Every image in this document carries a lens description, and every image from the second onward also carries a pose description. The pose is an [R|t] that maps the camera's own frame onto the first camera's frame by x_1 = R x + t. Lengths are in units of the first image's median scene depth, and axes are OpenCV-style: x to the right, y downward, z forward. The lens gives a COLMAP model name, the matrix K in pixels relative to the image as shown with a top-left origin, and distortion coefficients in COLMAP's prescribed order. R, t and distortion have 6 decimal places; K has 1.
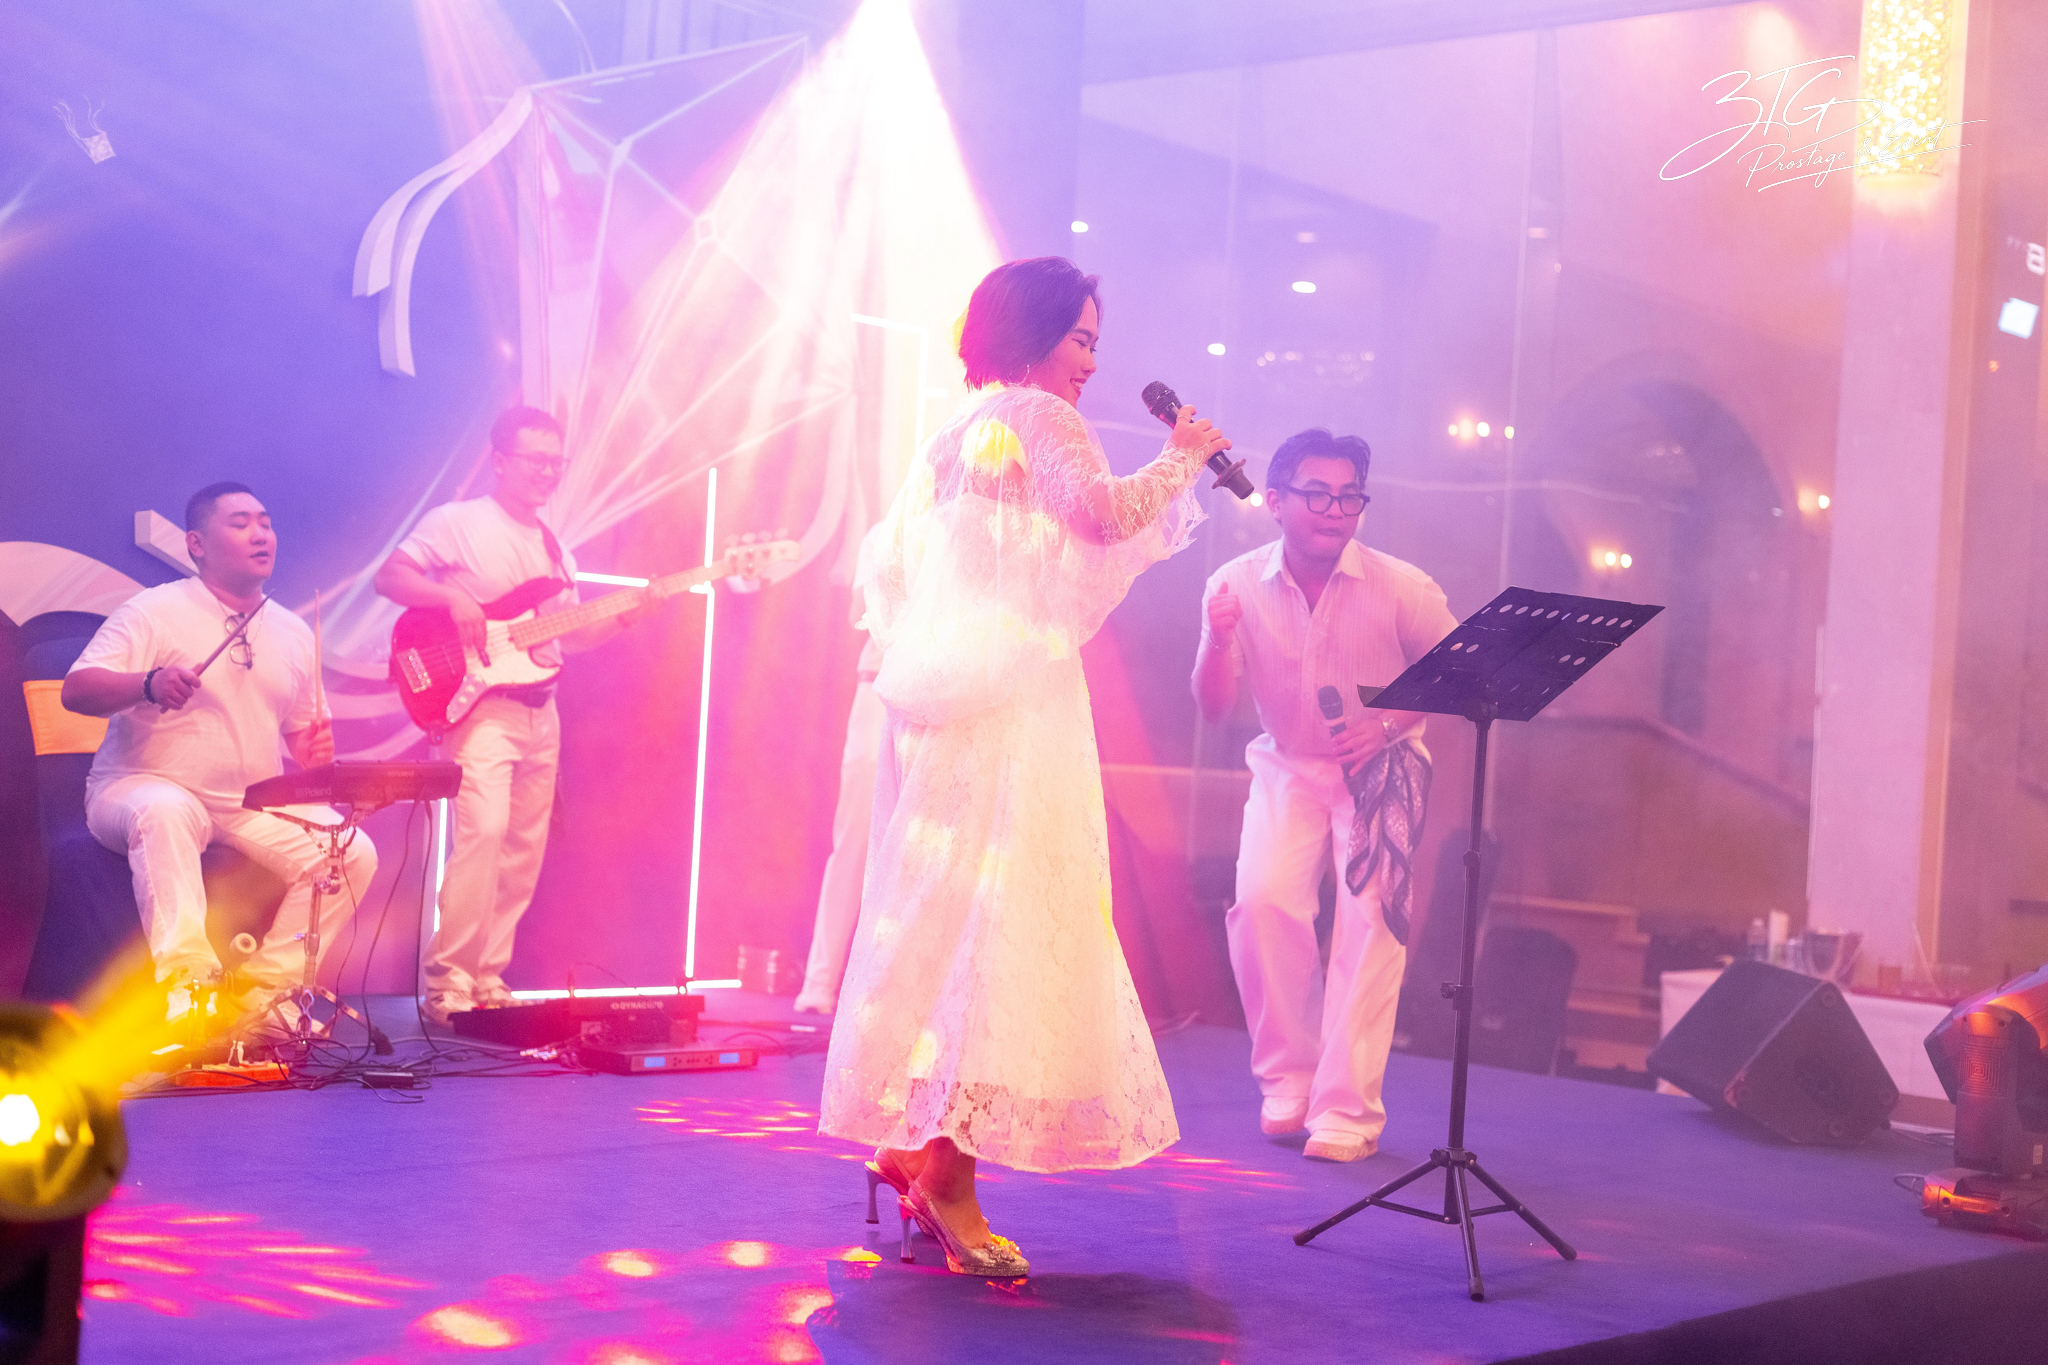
lens RADIAL K [[2943.4, 0, 1024.0], [0, 2943.4, 682.5], [0, 0, 1]] dist [-0.004158, 0.024050]
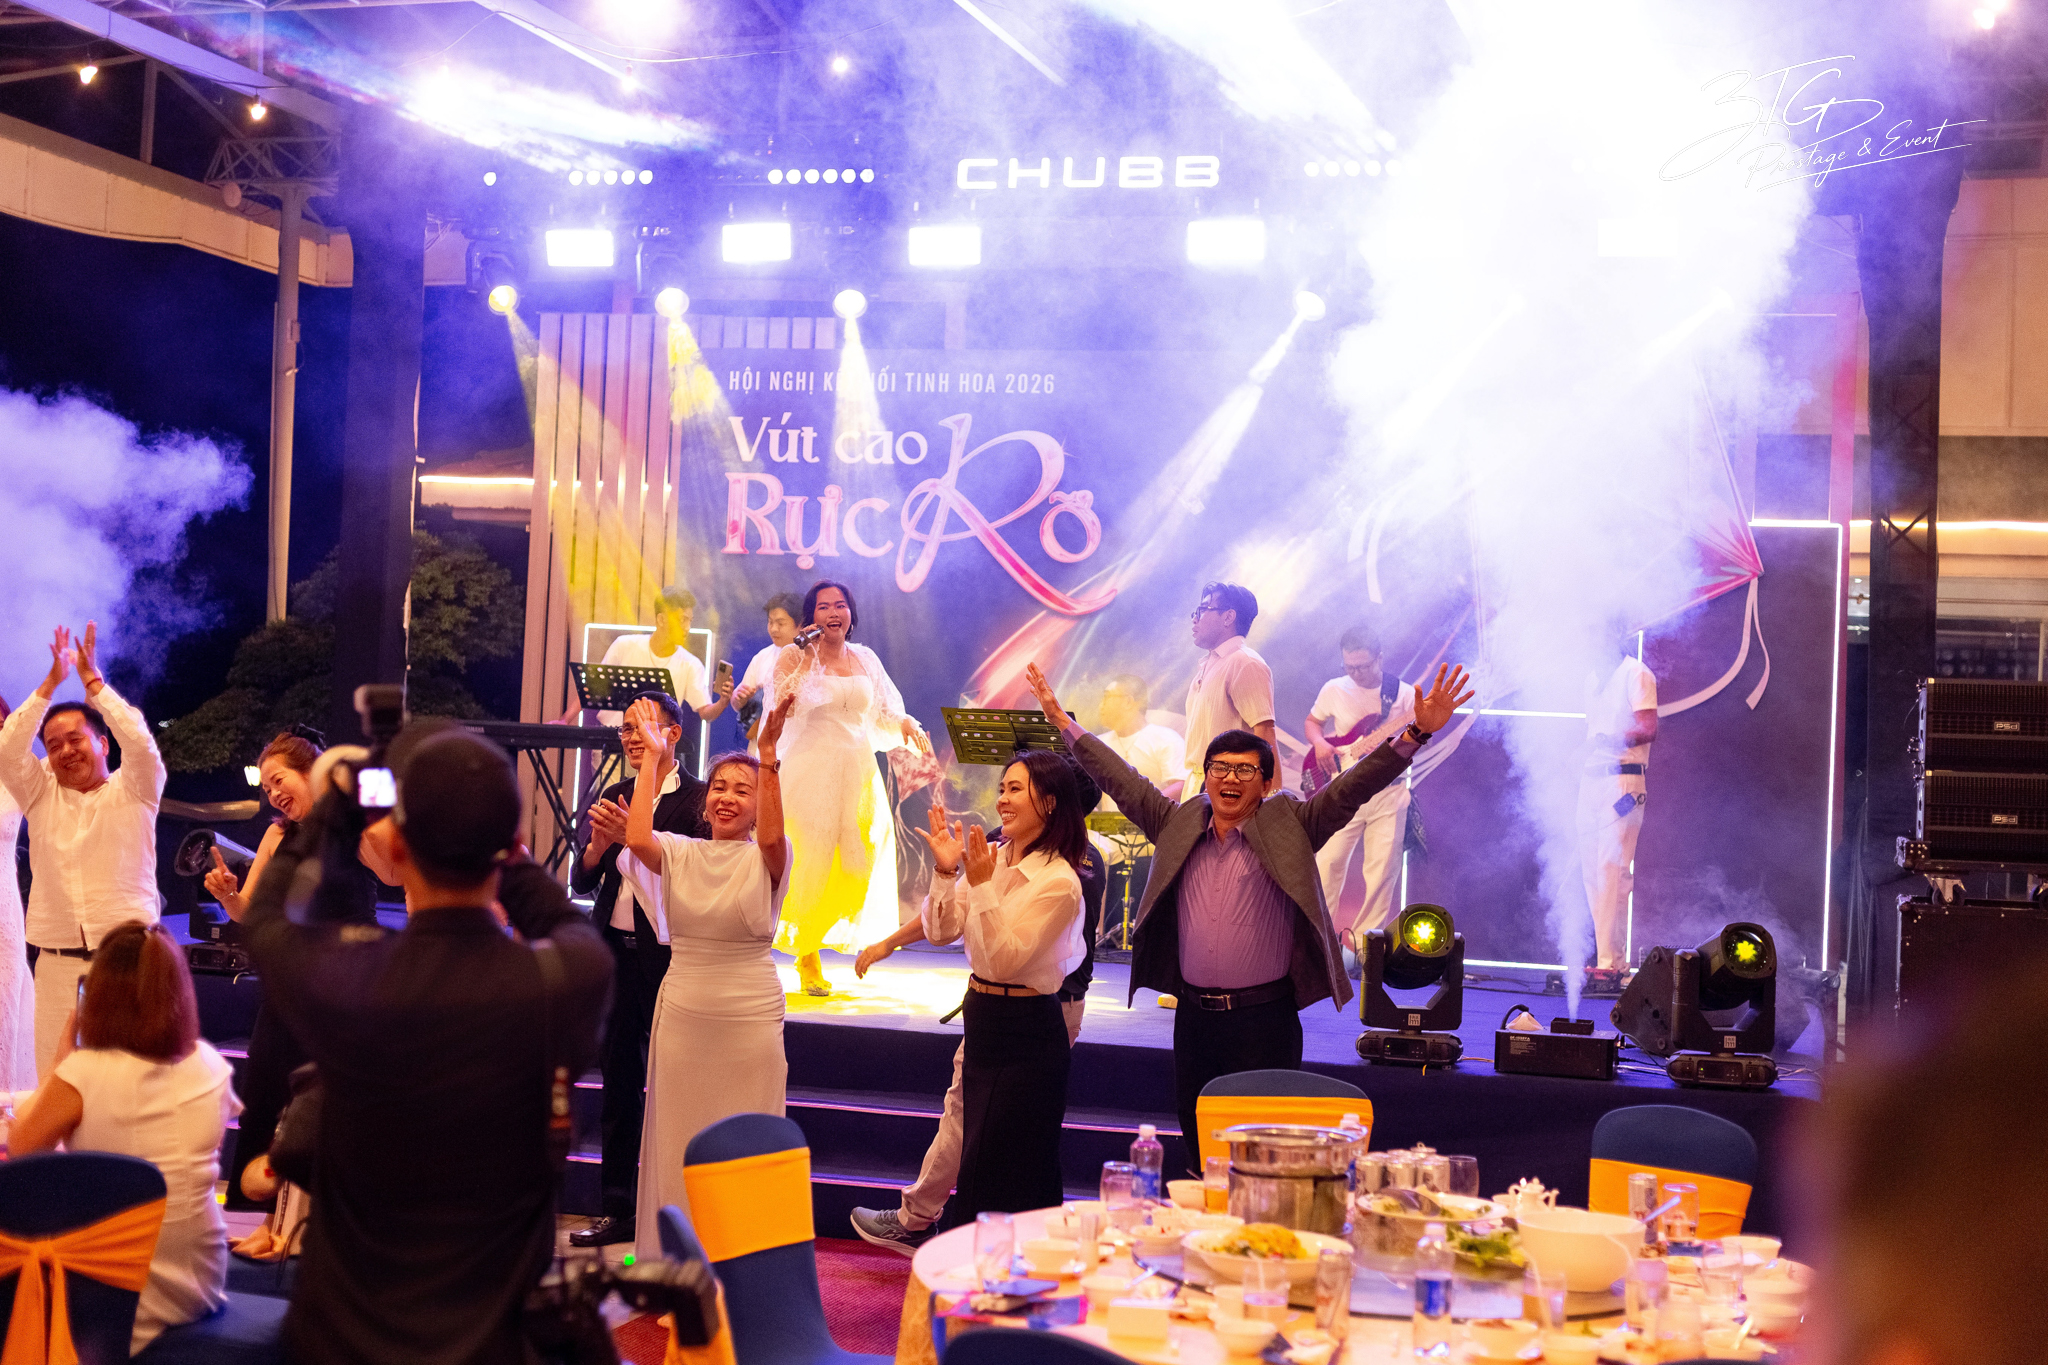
lens RADIAL K [[2943.4, 0, 1024.0], [0, 2943.4, 682.5], [0, 0, 1]] dist [-0.004158, 0.024050]
pose [[0.434379, -0.071315, -0.897903, 1.416352], [-0.005090, 0.996651, -0.081620, 0.096901], [0.900716, 0.040024, 0.432561, 0.057382]]
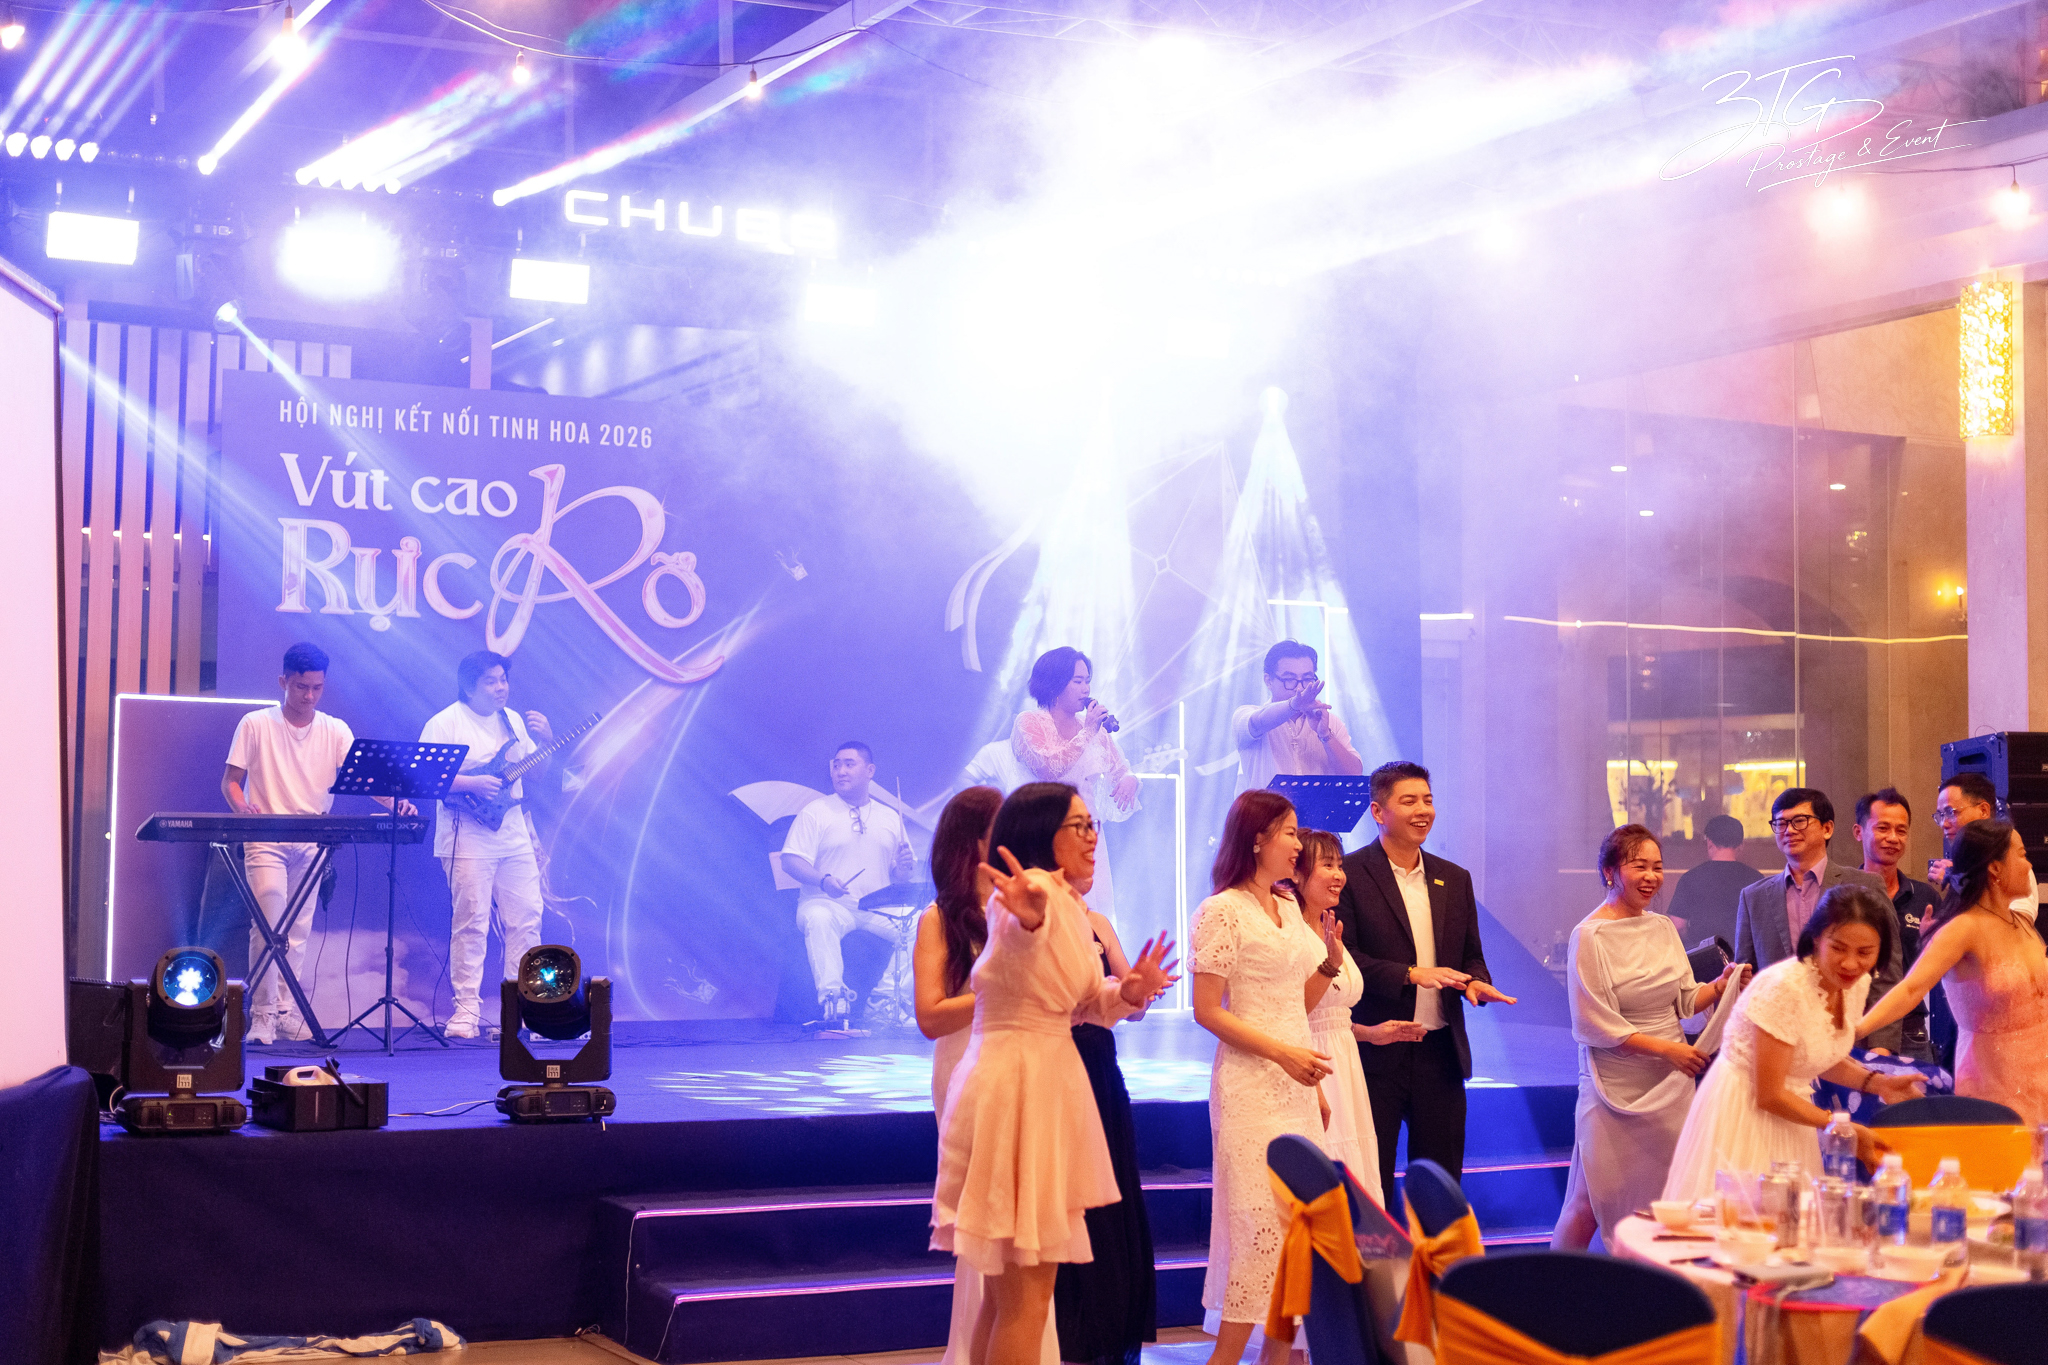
lens RADIAL K [[2941.5, 0, 1029.2], [0, 2941.5, 676.7], [0, 0, 1]] dist [-0.000749, -0.036886]
pose [[0.934250, -0.078008, -0.347982, 0.499321], [0.059790, 0.996233, -0.062808, 0.015507], [0.351571, 0.037872, 0.935395, -0.755903]]
